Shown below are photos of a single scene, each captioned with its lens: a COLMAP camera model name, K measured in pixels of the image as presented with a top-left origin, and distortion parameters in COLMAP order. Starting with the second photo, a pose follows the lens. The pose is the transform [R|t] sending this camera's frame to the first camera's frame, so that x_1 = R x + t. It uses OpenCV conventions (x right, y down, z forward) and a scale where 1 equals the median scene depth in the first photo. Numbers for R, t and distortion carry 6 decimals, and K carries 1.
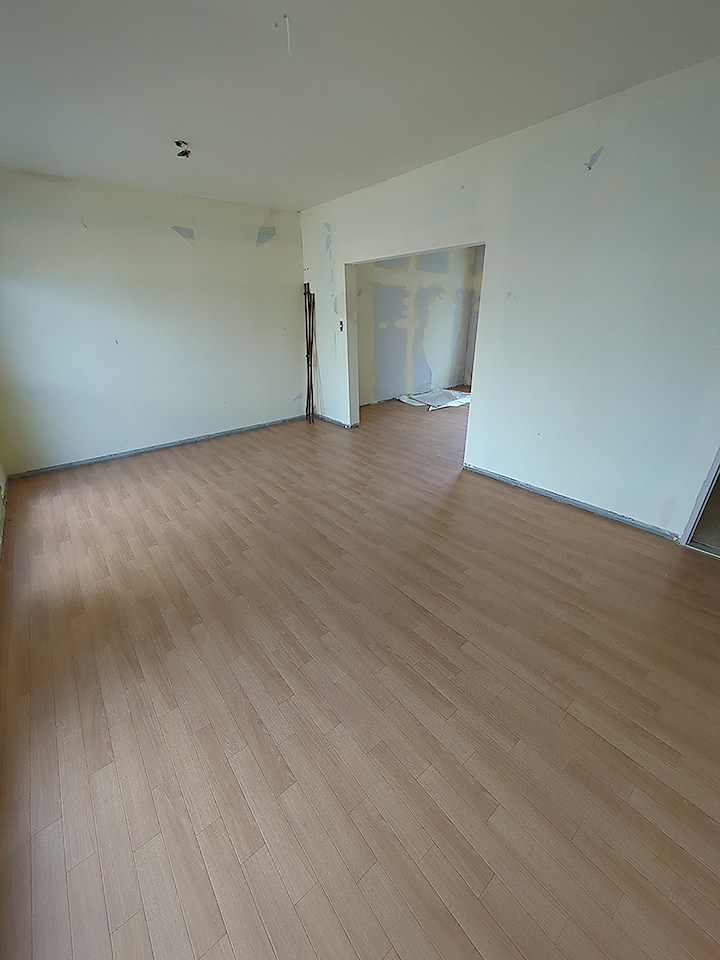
lens RADIAL K [[380.9, 0, 360.0], [0, 380.9, 480.0], [0, 0, 1]] dist [0.001530, 0.000098]
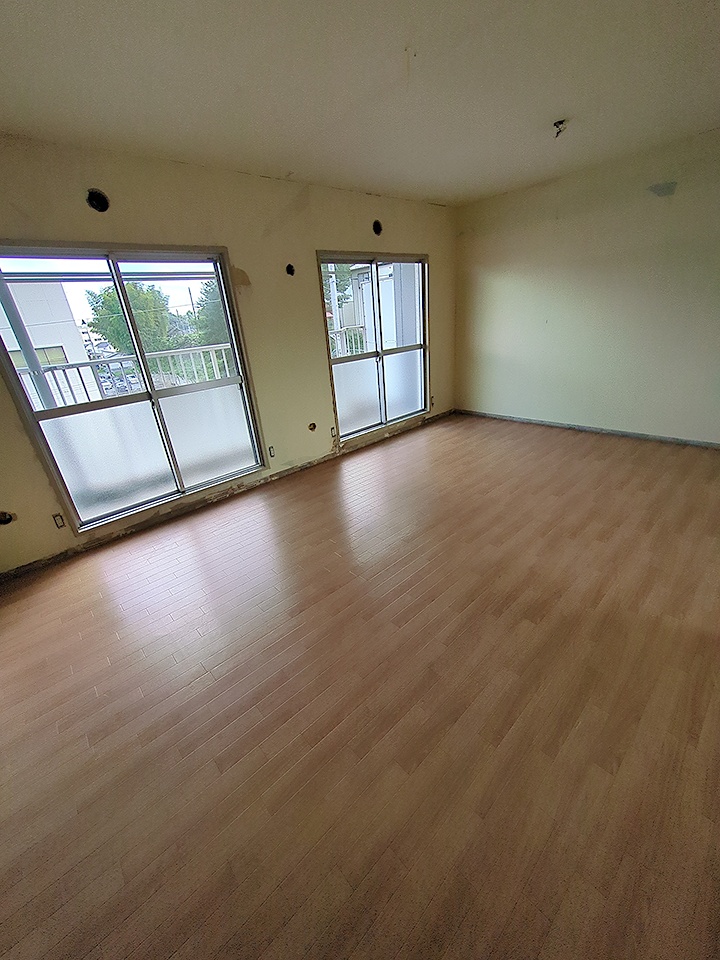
lens RADIAL K [[380.9, 0, 360.0], [0, 380.9, 480.0], [0, 0, 1]] dist [0.001530, 0.000098]
pose [[0.063783, 0.407506, -0.910972, 0.512919], [-0.336136, 0.868265, 0.364867, -0.178932], [0.939651, 0.282938, 0.192358, 0.394342]]
